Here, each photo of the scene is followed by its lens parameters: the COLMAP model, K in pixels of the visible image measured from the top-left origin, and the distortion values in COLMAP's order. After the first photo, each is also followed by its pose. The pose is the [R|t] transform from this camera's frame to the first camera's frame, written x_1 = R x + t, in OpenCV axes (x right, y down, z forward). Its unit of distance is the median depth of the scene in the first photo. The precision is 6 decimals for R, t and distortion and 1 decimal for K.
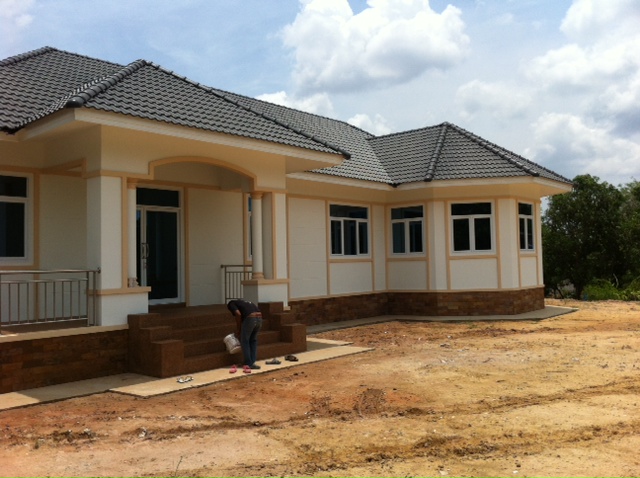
lens RADIAL K [[602.5, 0, 323.2], [0, 602.5, 237.1], [0, 0, 1]] dist [0.109966, -0.315040]
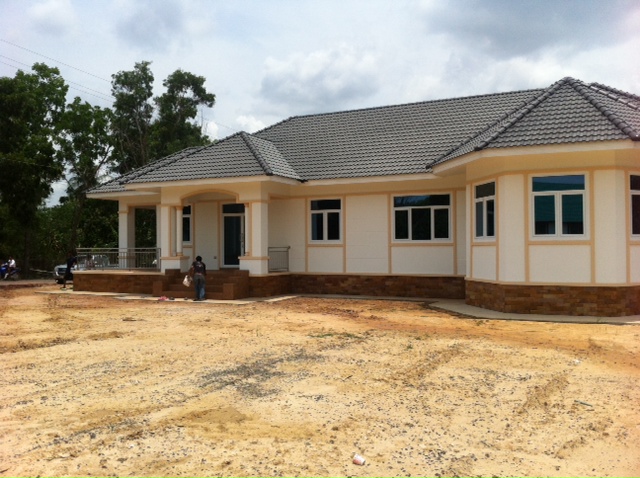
lens RADIAL K [[608.0, 0, 332.0], [0, 608.0, 239.6], [0, 0, 1]] dist [0.114048, -0.387879]
pose [[0.252659, 0.014581, -0.967445, 1.113329], [0.042002, 0.998779, 0.026022, -0.006518], [0.966643, -0.047210, 0.251738, 0.571334]]
